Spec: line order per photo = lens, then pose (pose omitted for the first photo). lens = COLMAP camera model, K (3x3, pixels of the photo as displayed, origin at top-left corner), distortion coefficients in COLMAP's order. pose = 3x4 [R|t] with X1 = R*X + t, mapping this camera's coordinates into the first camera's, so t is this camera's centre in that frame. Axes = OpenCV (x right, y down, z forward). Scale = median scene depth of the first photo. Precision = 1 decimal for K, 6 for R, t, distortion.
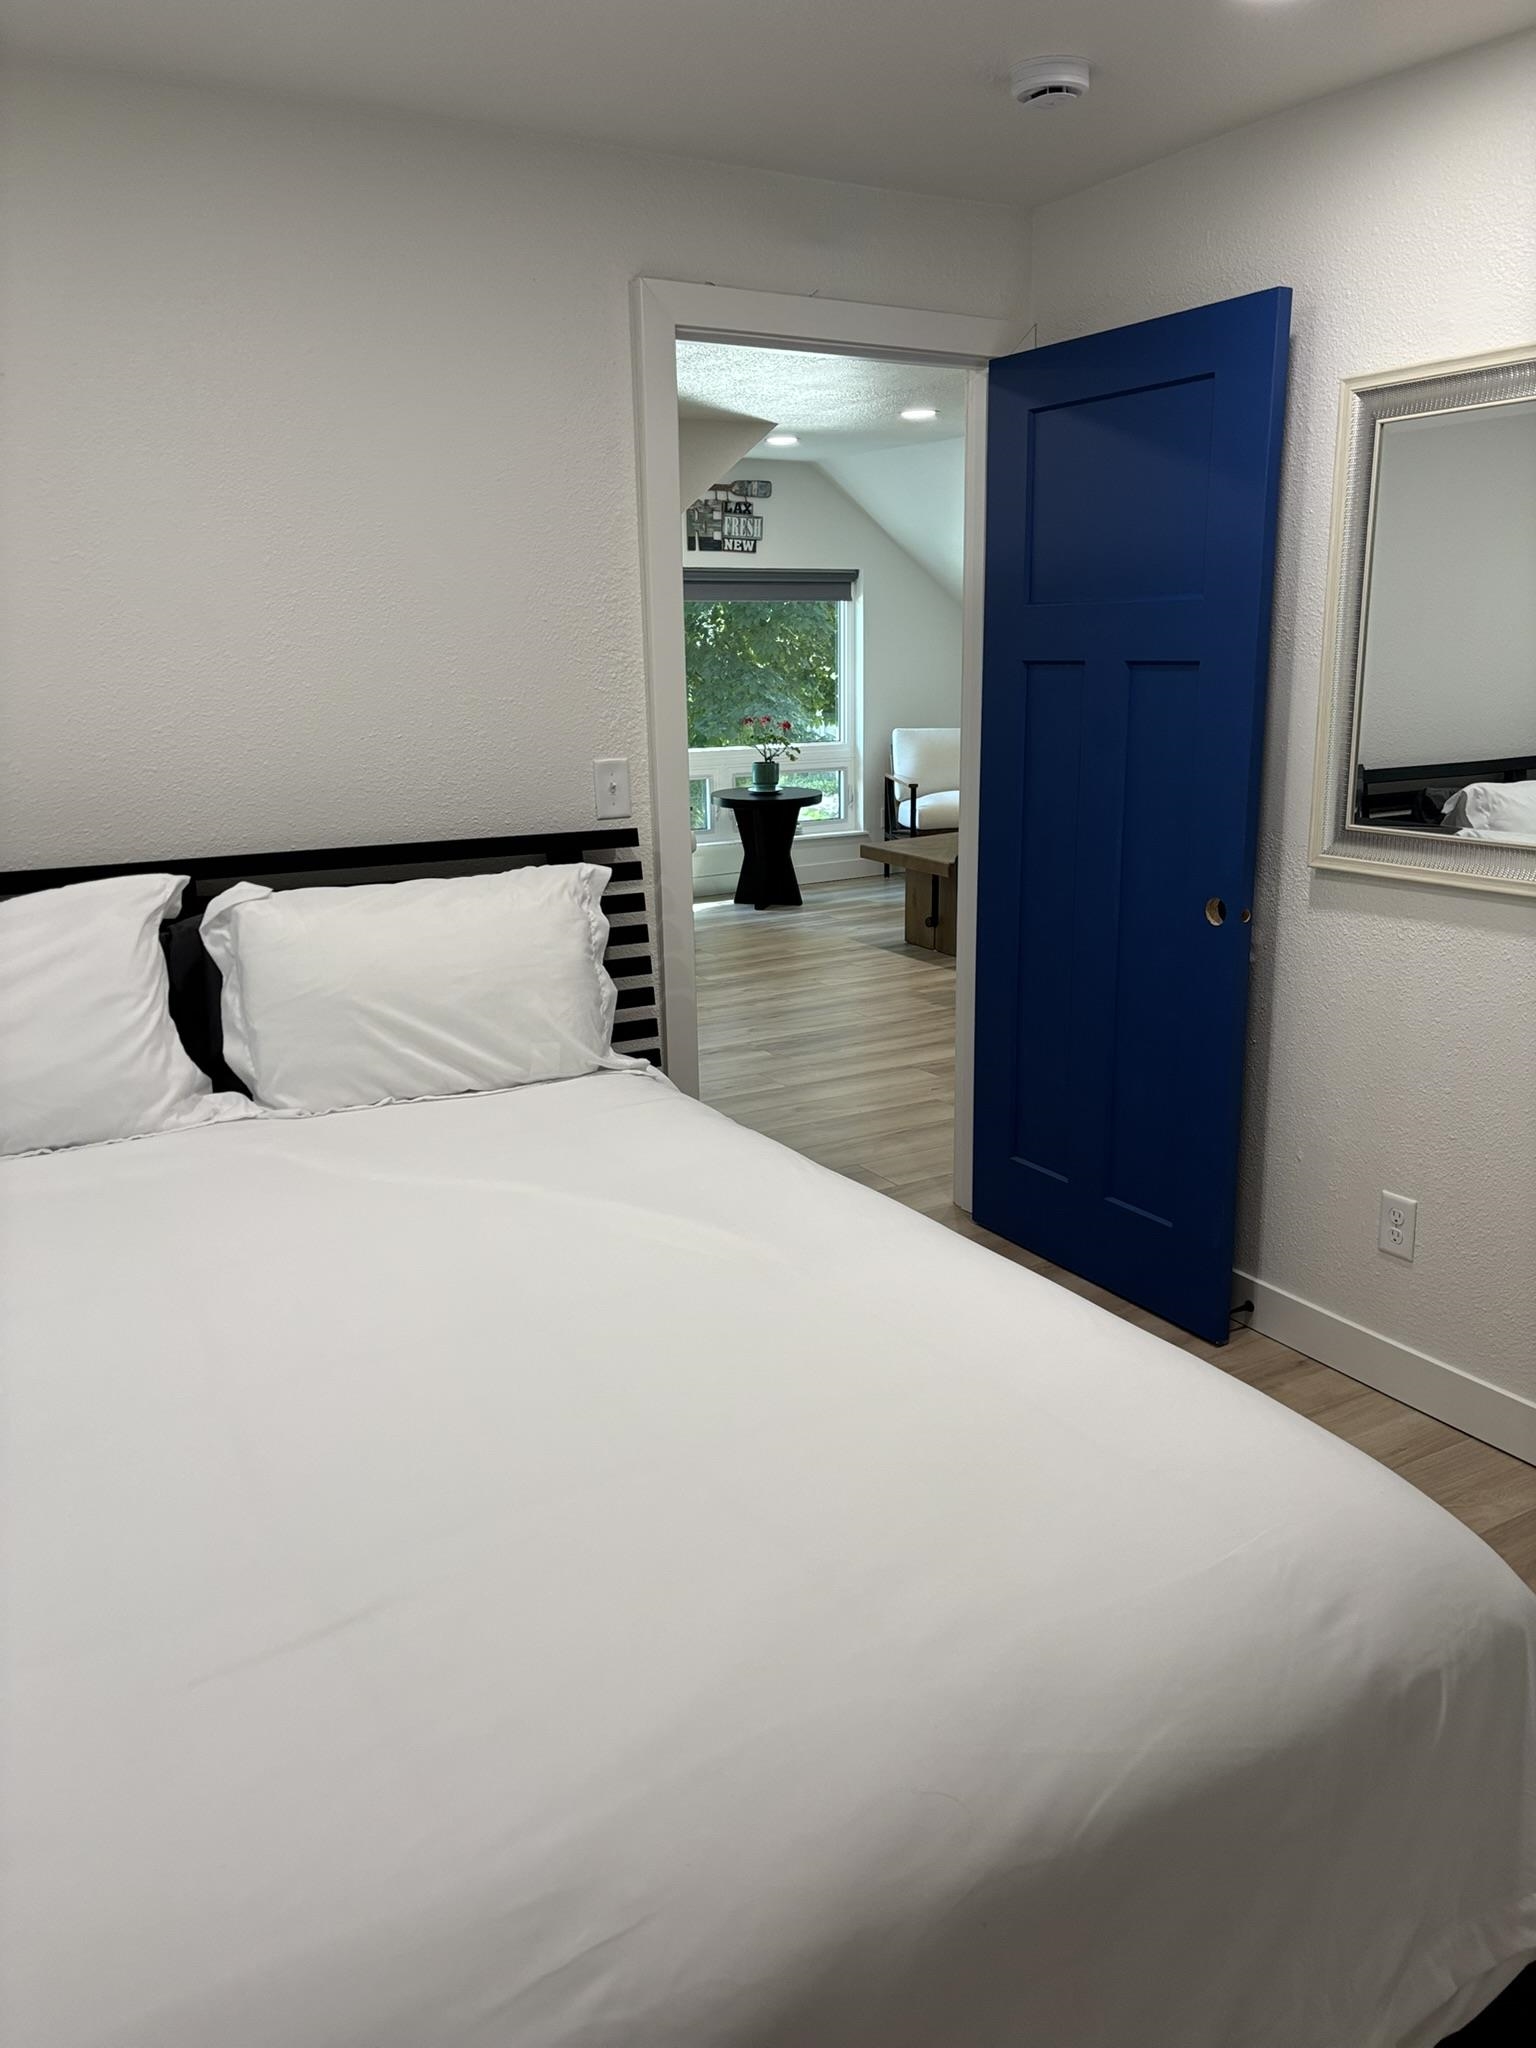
lens RADIAL K [[1553.8, 0, 768.0], [0, 1553.8, 1024.0], [0, 0, 1]] dist [0.050715, -0.047798]
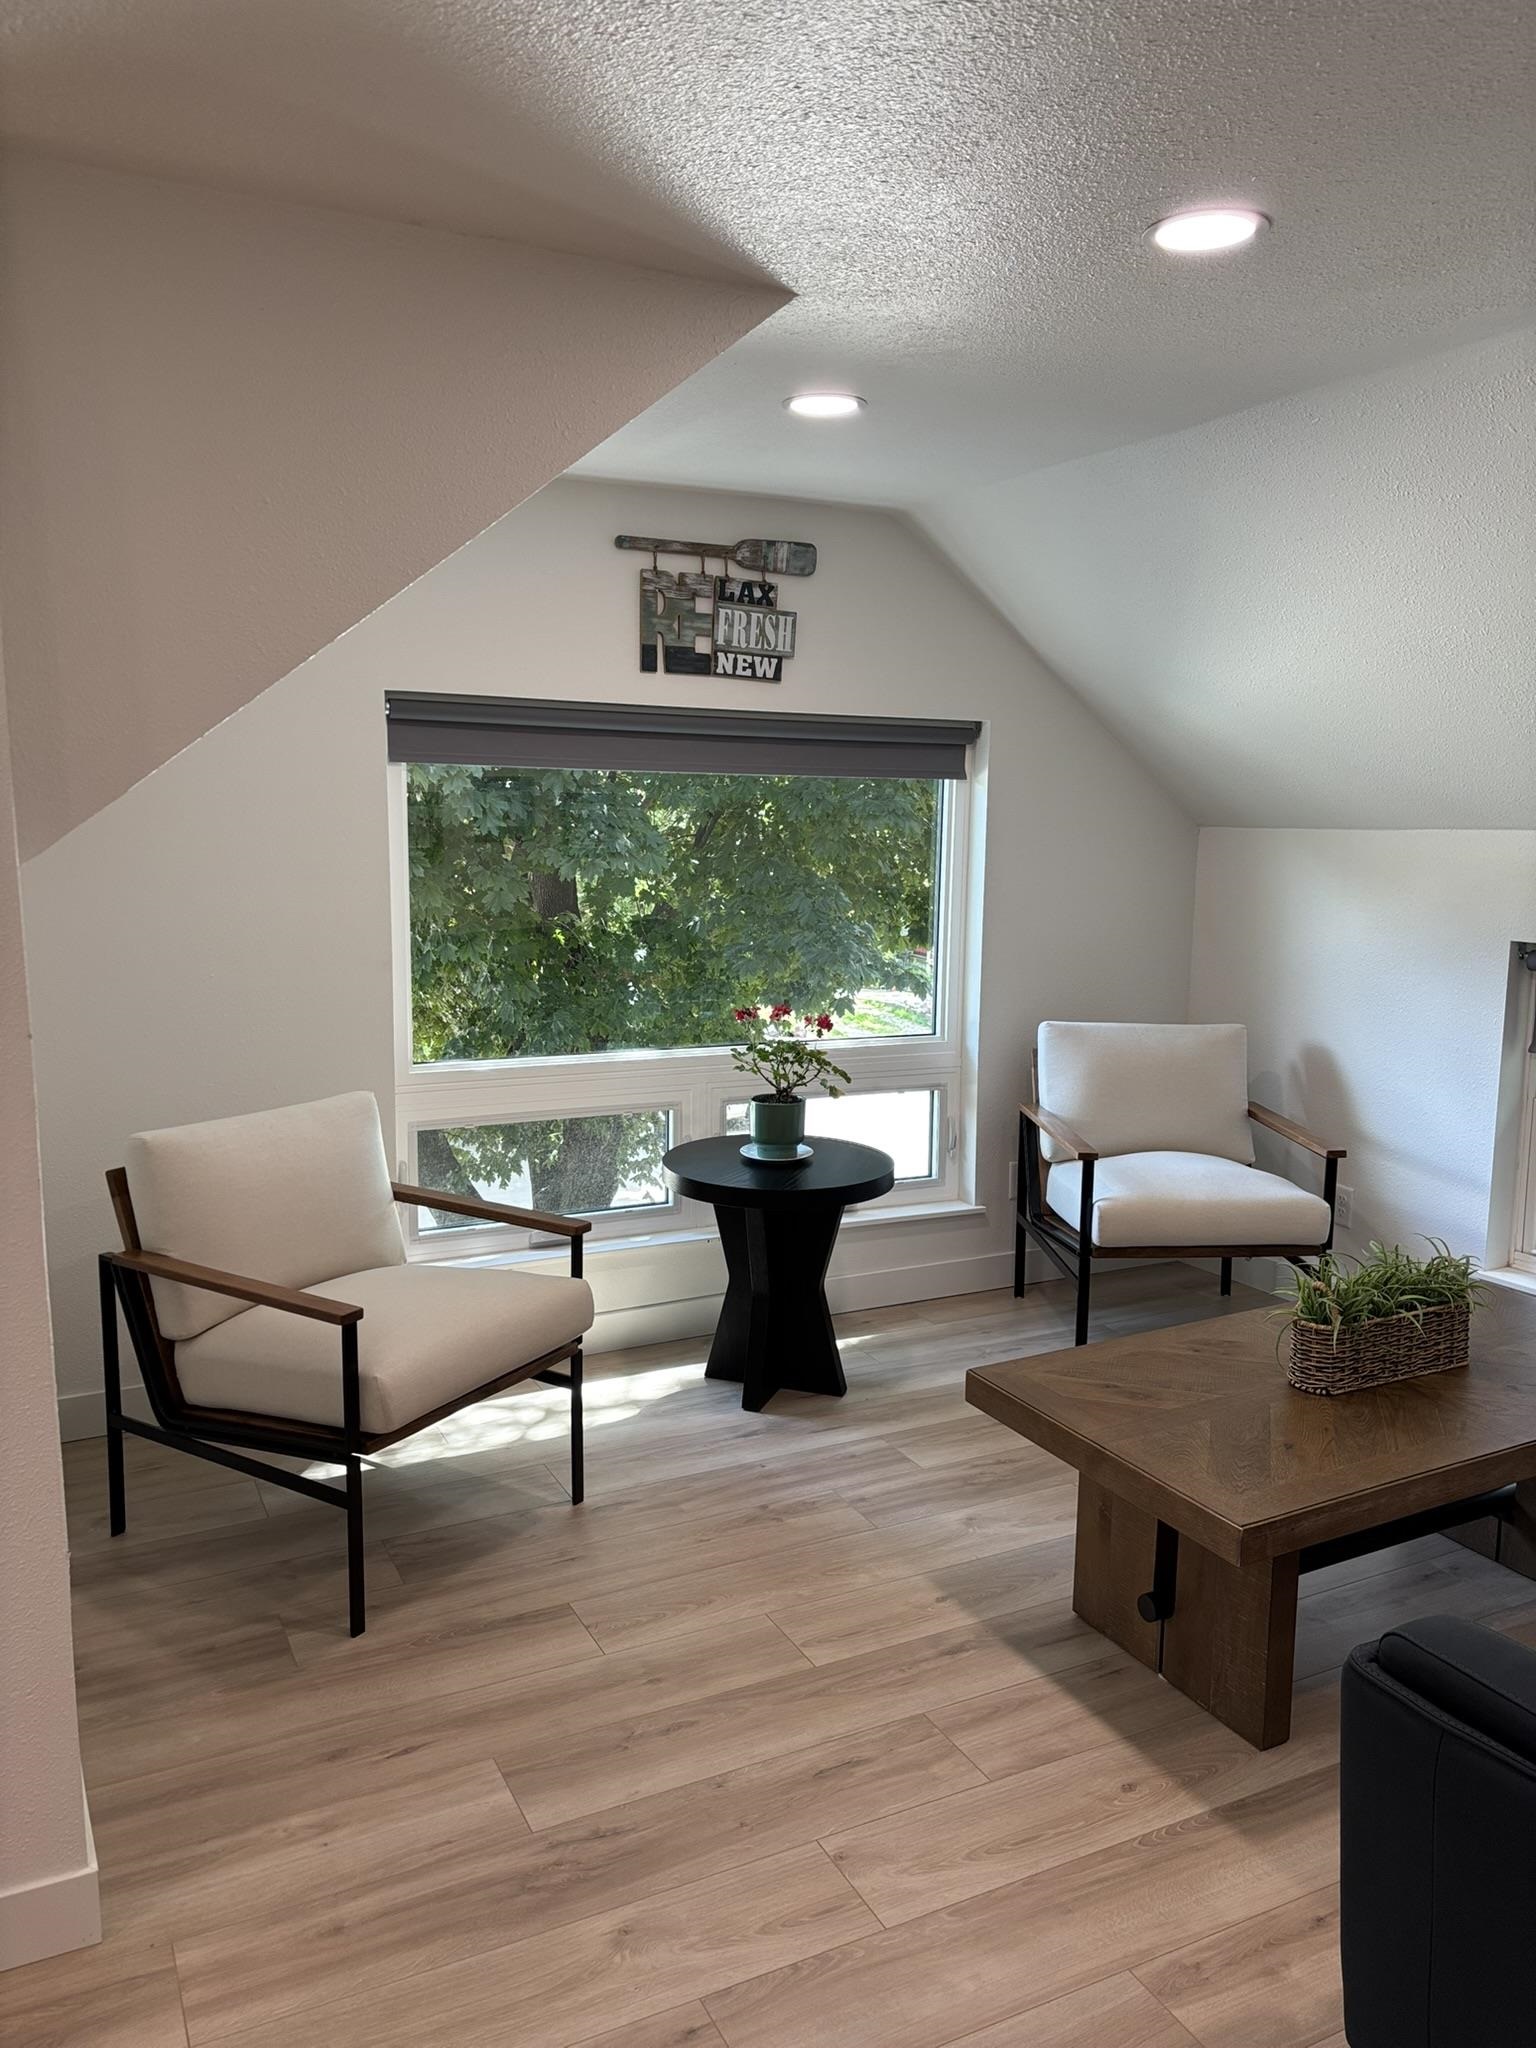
lens RADIAL K [[1551.7, 0, 730.0], [0, 1551.7, 1036.6], [0, 0, 1]] dist [0.054406, -0.057378]
pose [[0.996046, 0.037985, -0.080306, 0.020995], [-0.046002, 0.993876, -0.100474, -0.136663], [0.075997, 0.103771, 0.991693, 0.512627]]
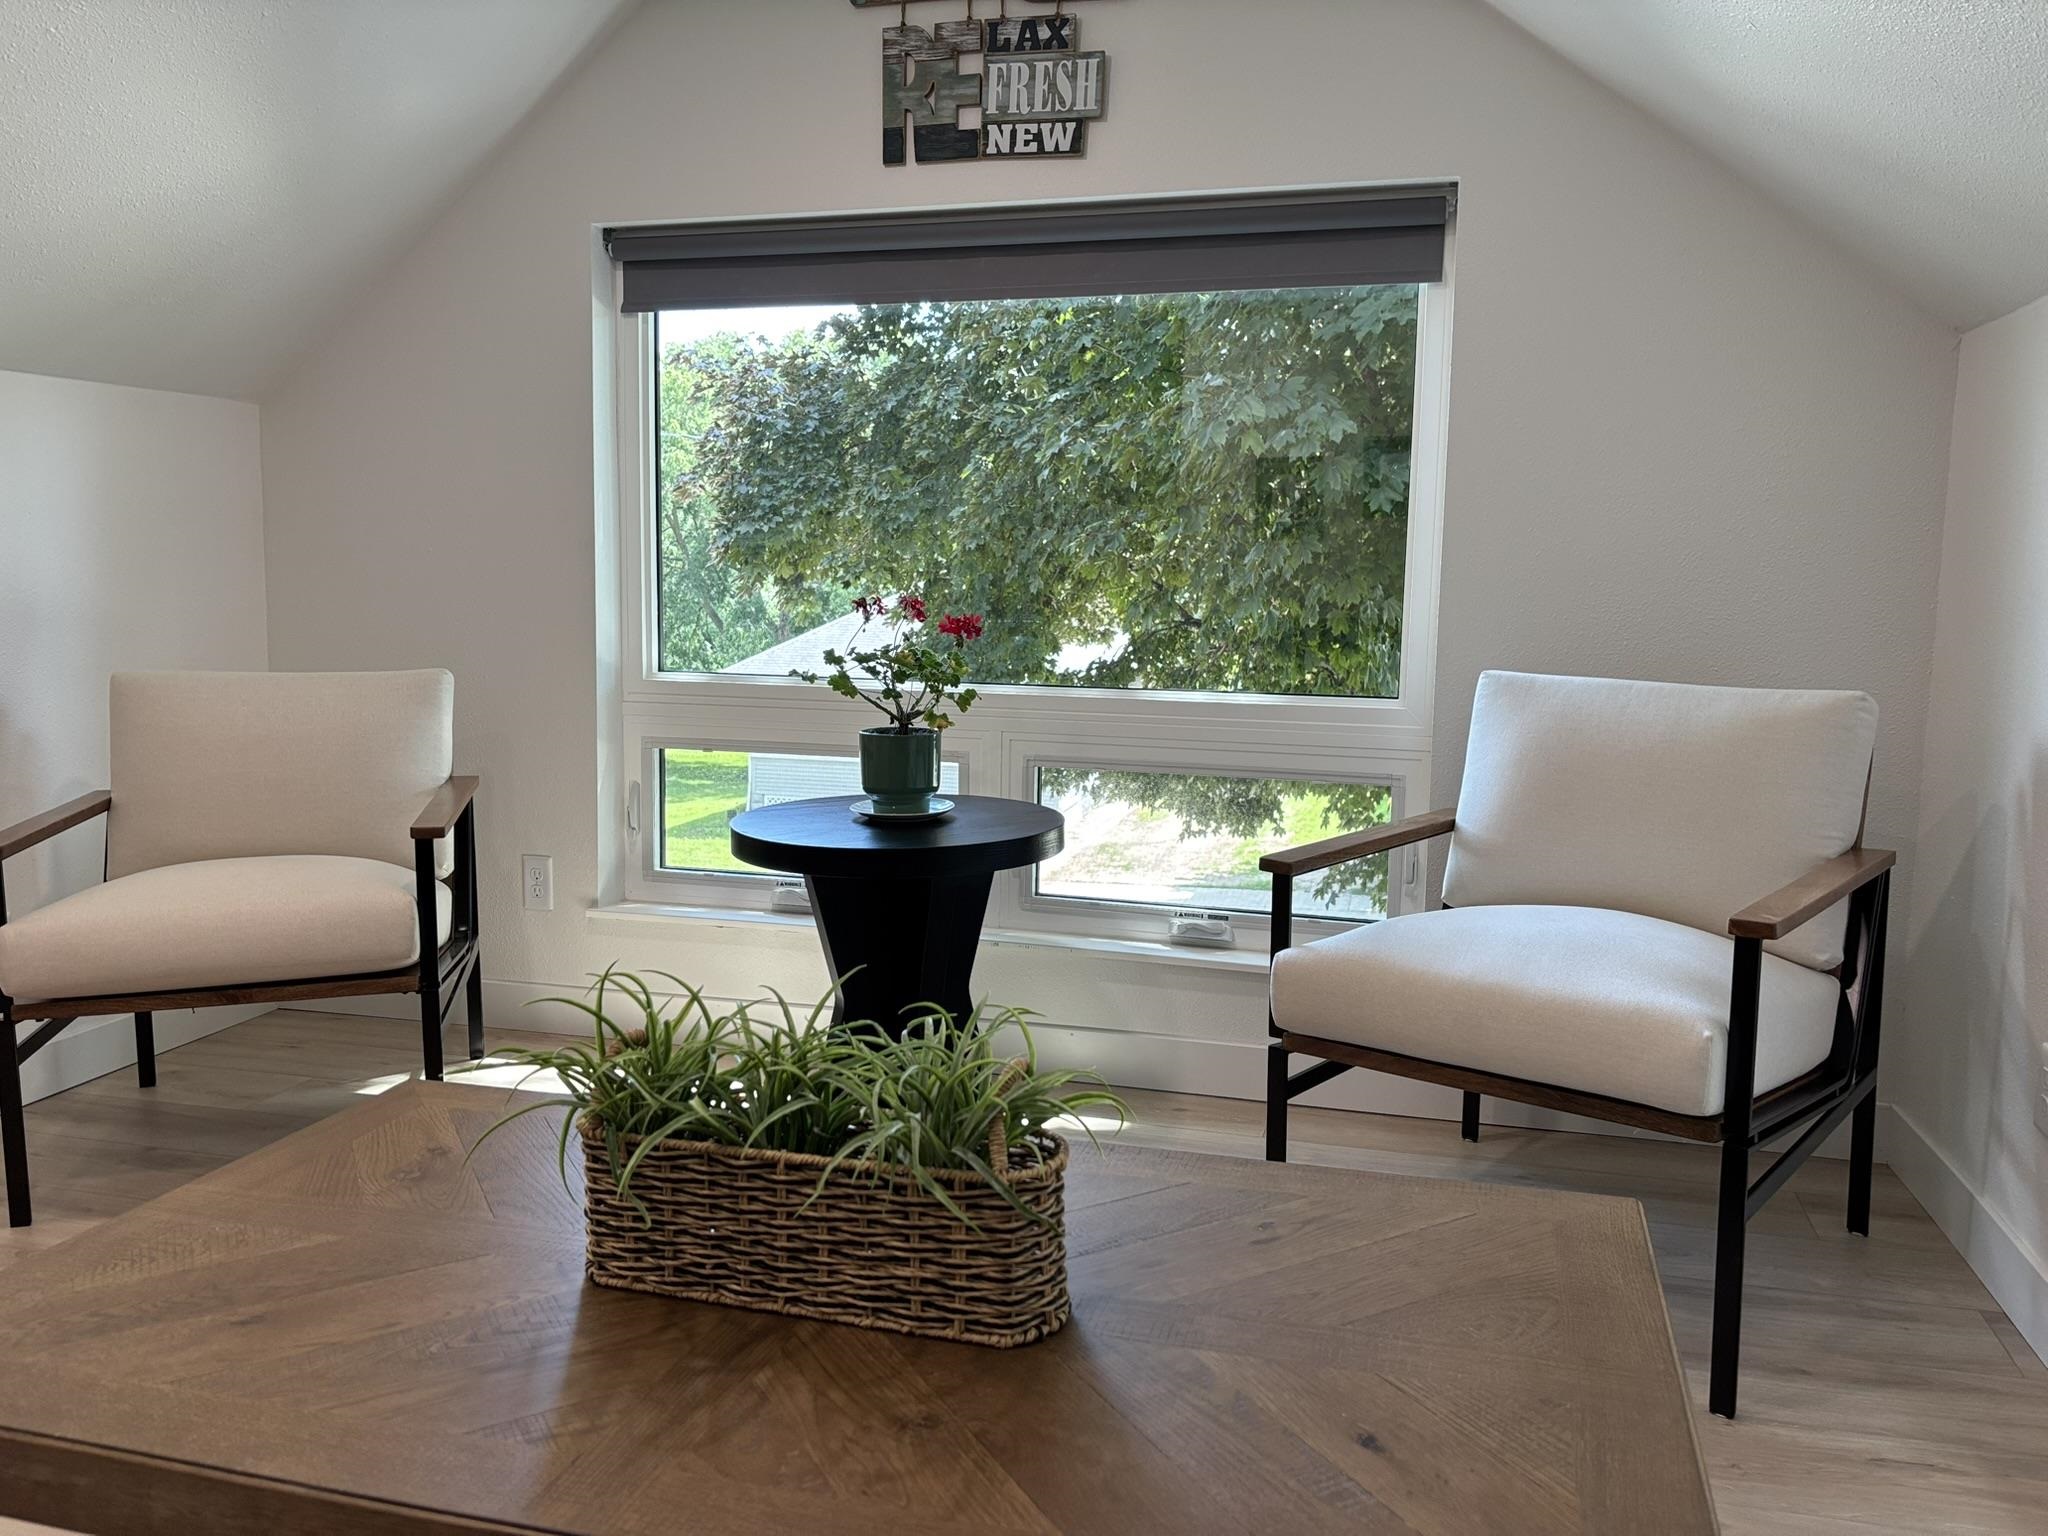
lens RADIAL K [[1553.8, 0, 1024.3], [0, 1553.8, 746.7], [0, 0, 1]] dist [0.050715, -0.047798]
pose [[0.664879, 0.099743, -0.740262, 0.263064], [-0.205685, 0.977178, -0.053074, -0.149113], [0.718074, 0.187548, 0.670221, 0.781545]]
